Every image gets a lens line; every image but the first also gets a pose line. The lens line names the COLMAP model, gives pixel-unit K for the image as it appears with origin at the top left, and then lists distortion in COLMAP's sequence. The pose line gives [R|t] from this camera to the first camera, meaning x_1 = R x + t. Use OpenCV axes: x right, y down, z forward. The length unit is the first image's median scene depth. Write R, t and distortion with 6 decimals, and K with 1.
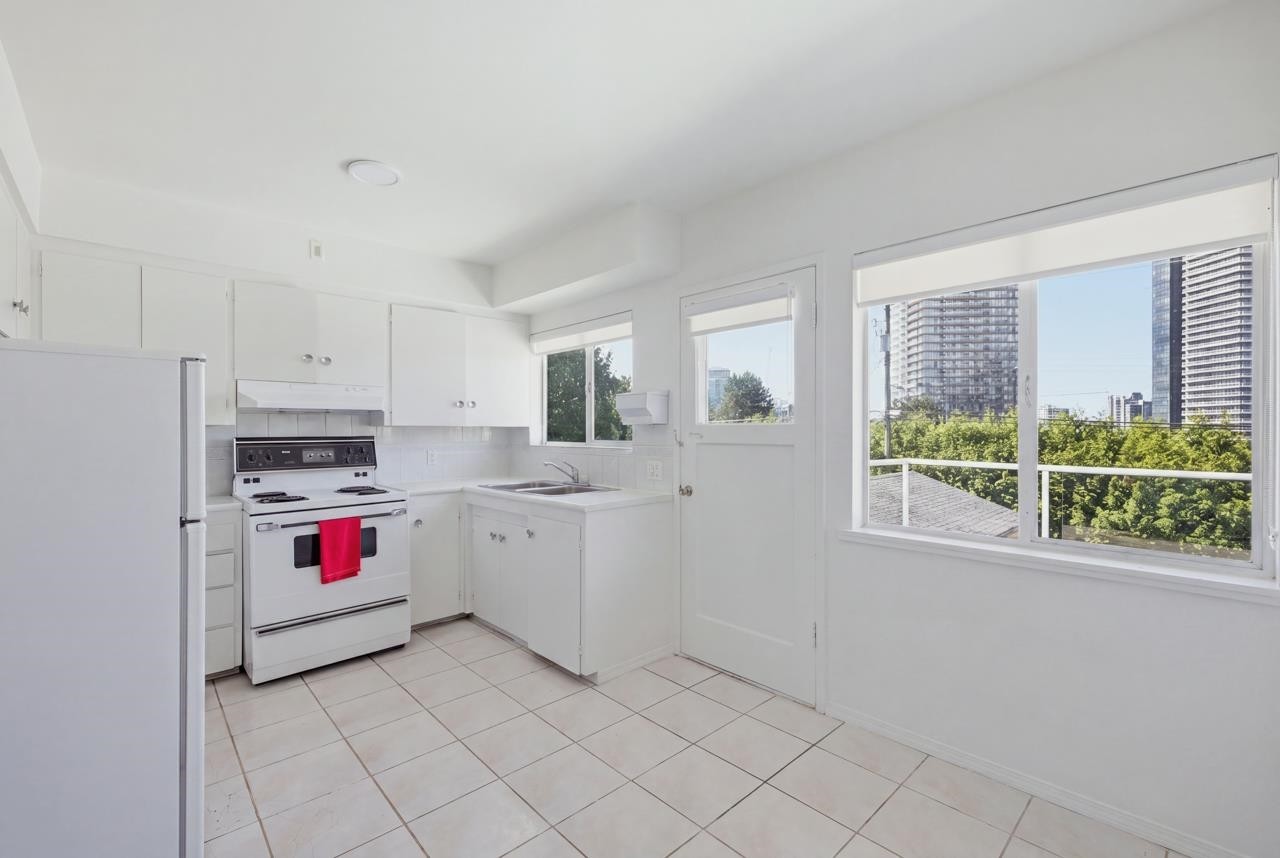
lens RADIAL K [[542.2, 0, 640.6], [0, 542.2, 427.8], [0, 0, 1]] dist [0.013622, -0.000208]
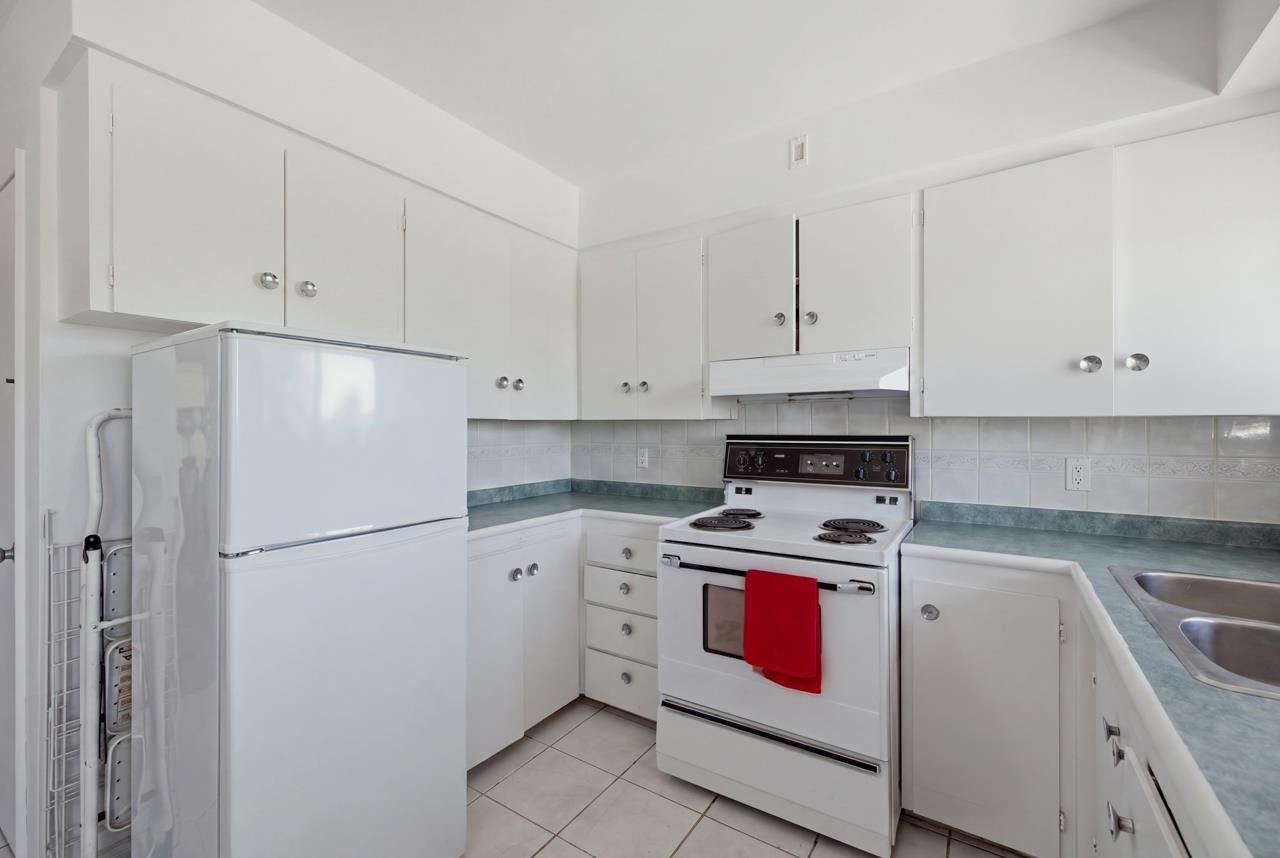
lens RADIAL K [[542.2, 0, 639.4], [0, 542.2, 426.6], [0, 0, 1]] dist [0.013622, -0.000208]
pose [[0.239215, -0.002658, -0.970963, -0.004089], [-0.001397, 0.999994, -0.003082, 0.007789], [0.970966, 0.002094, 0.239210, 0.642511]]
